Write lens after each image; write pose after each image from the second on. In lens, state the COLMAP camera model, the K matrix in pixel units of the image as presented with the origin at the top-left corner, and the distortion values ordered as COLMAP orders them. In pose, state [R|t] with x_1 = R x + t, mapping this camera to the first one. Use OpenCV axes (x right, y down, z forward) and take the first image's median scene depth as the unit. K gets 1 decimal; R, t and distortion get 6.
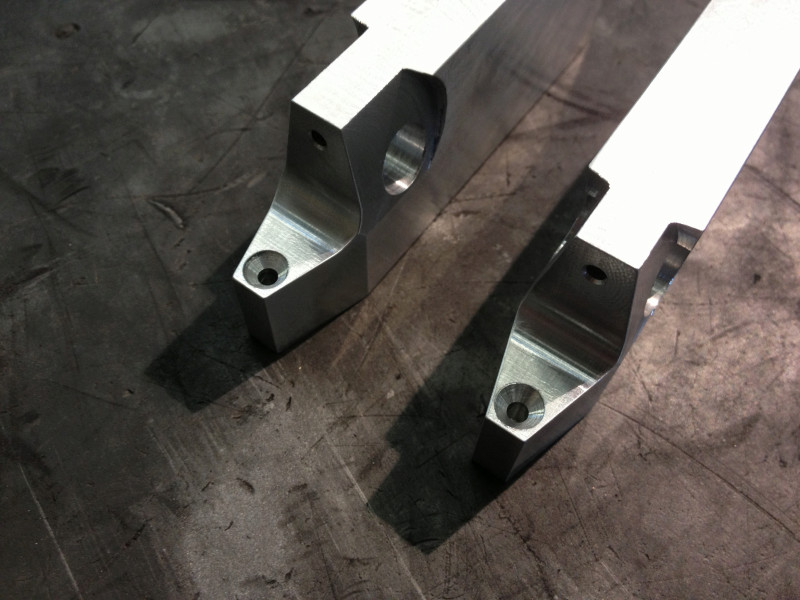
lens RADIAL K [[790.1, 0, 400.0], [0, 790.1, 300.0], [0, 0, 1]] dist [0.099669, -0.324720]
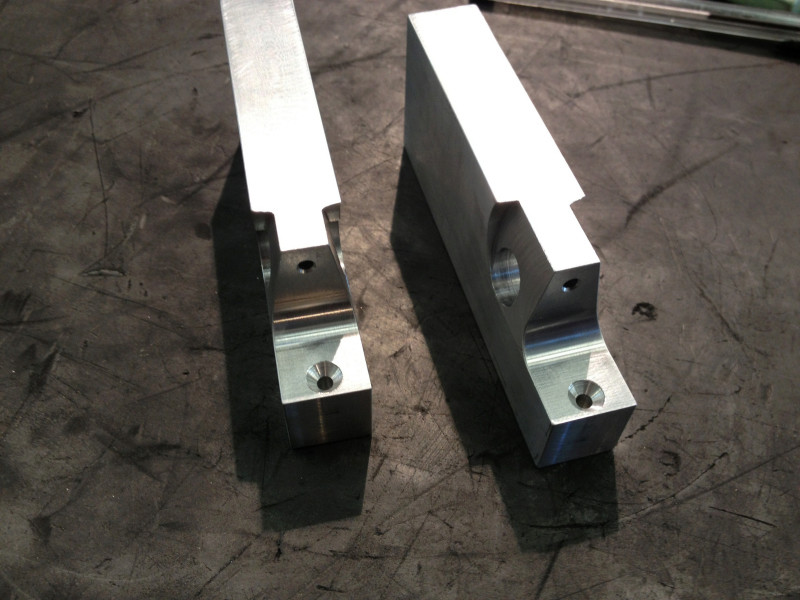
lens RADIAL K [[778.2, 0, 400.0], [0, 778.2, 300.0], [0, 0, 1]] dist [0.103978, -0.314531]
pose [[0.738870, -0.547157, 0.393307, -0.459128], [0.582723, 0.811925, 0.034817, 0.157164], [-0.338386, 0.203464, 0.918748, -0.303157]]
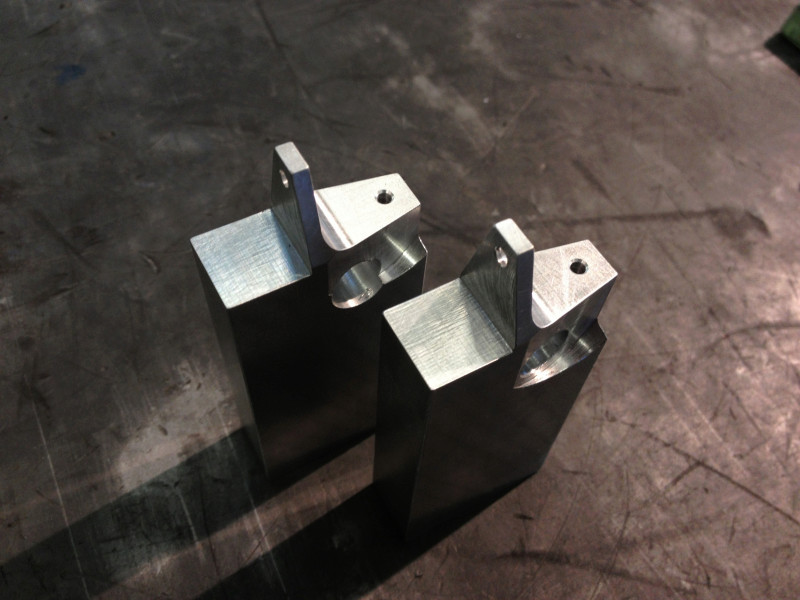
lens RADIAL K [[790.1, 0, 400.0], [0, 790.1, 300.0], [0, 0, 1]] dist [0.099669, -0.324720]
pose [[0.992370, 0.111964, -0.051624, 0.292728], [-0.115837, 0.990090, -0.079396, 0.031690], [0.042223, 0.084771, 0.995505, -0.545543]]
